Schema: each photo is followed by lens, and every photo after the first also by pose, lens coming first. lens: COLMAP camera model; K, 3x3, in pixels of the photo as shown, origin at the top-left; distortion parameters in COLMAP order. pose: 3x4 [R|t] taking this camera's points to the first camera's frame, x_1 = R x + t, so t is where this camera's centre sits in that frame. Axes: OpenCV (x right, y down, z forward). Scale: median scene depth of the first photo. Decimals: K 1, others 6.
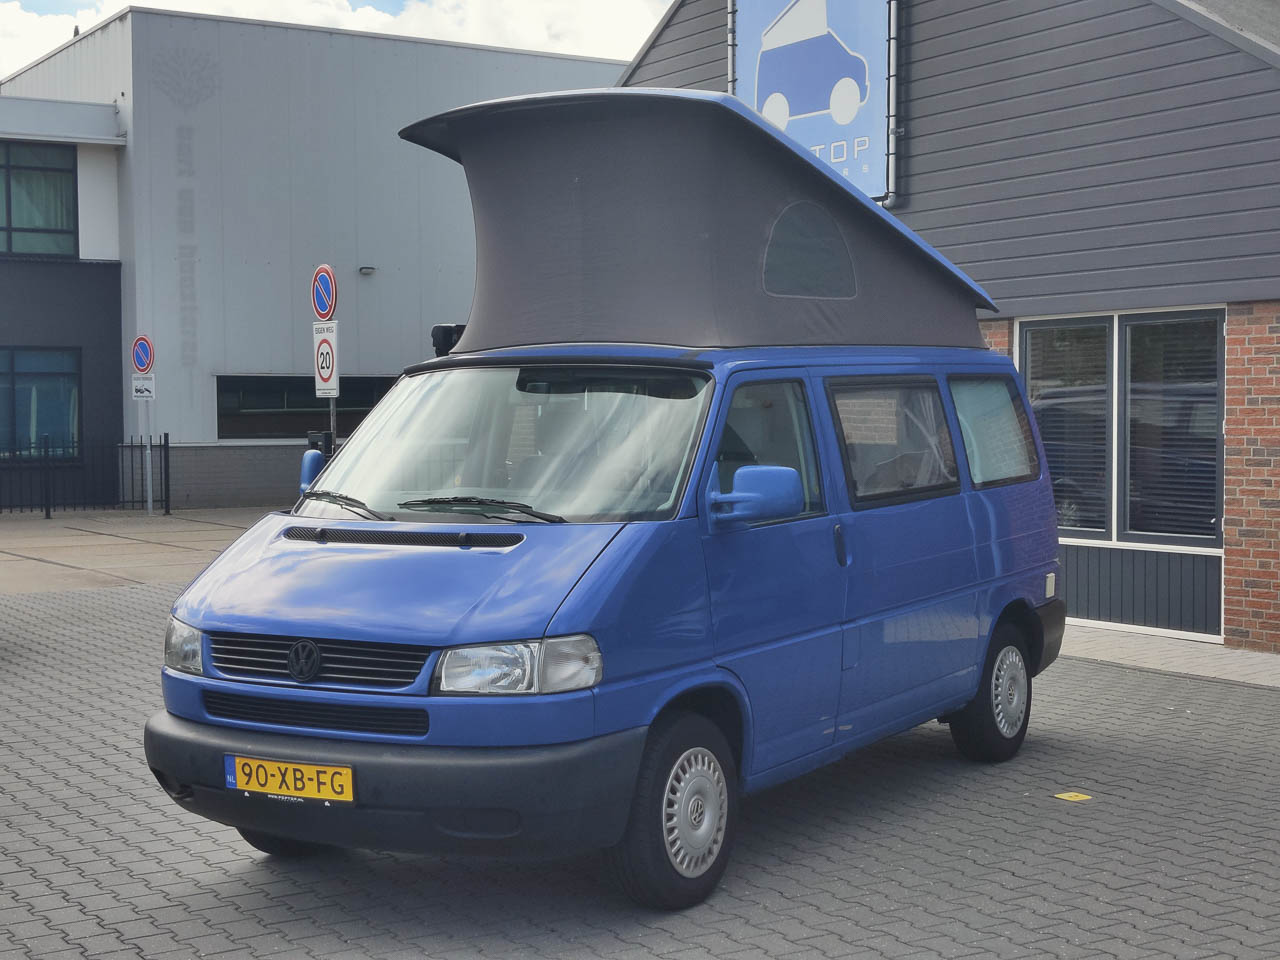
lens RADIAL K [[2011.3, 0, 640.0], [0, 2011.3, 480.0], [0, 0, 1]] dist [0.027902, 0.032971]
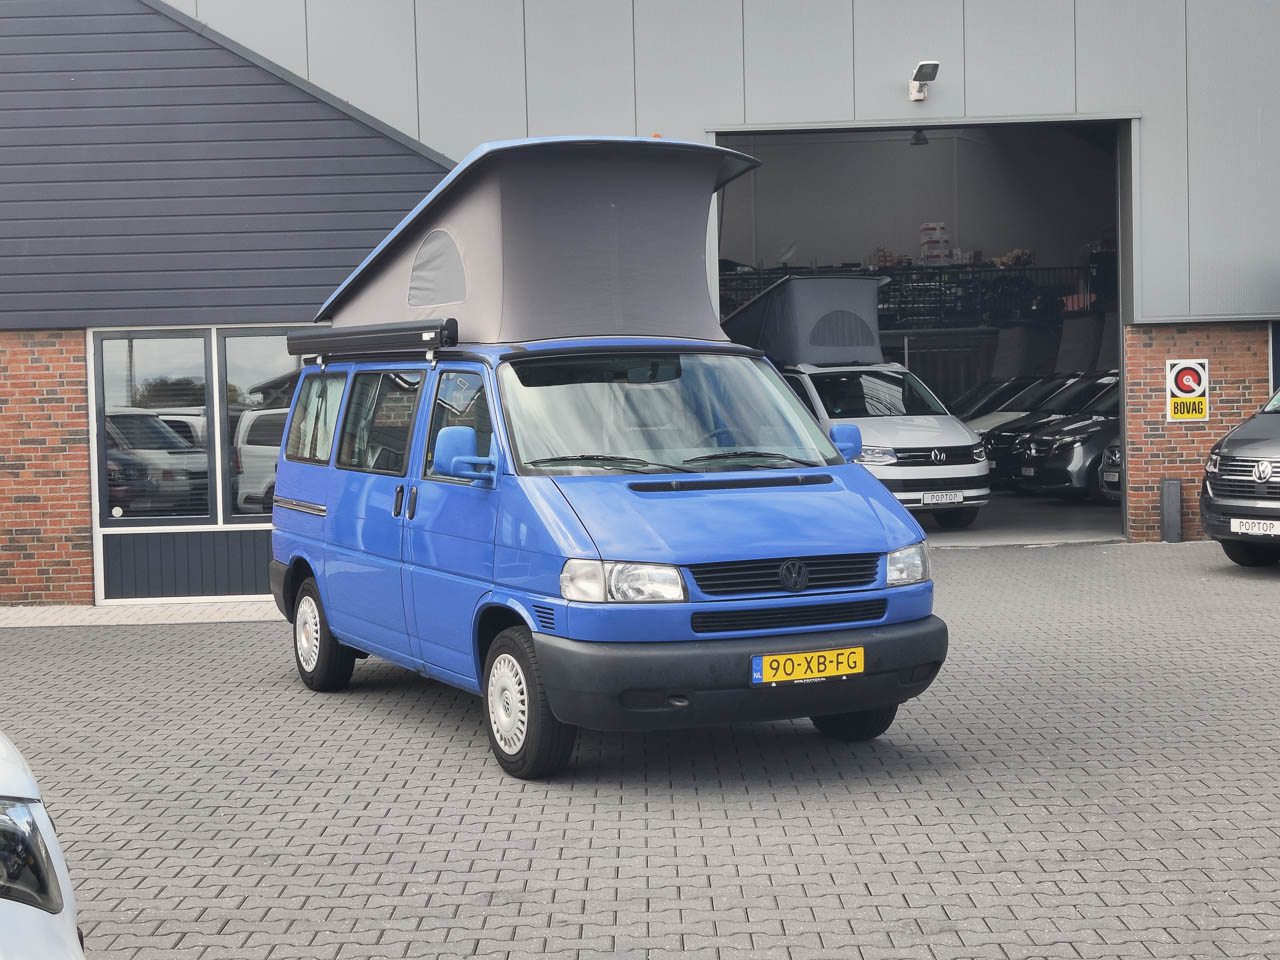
lens RADIAL K [[2011.3, 0, 640.0], [0, 2011.3, 480.0], [0, 0, 1]] dist [0.027902, 0.032971]
pose [[0.521620, -0.031614, 0.852592, -1.335343], [0.046614, 0.998877, 0.008520, 0.013459], [-0.851903, 0.035298, 0.522508, 0.415173]]
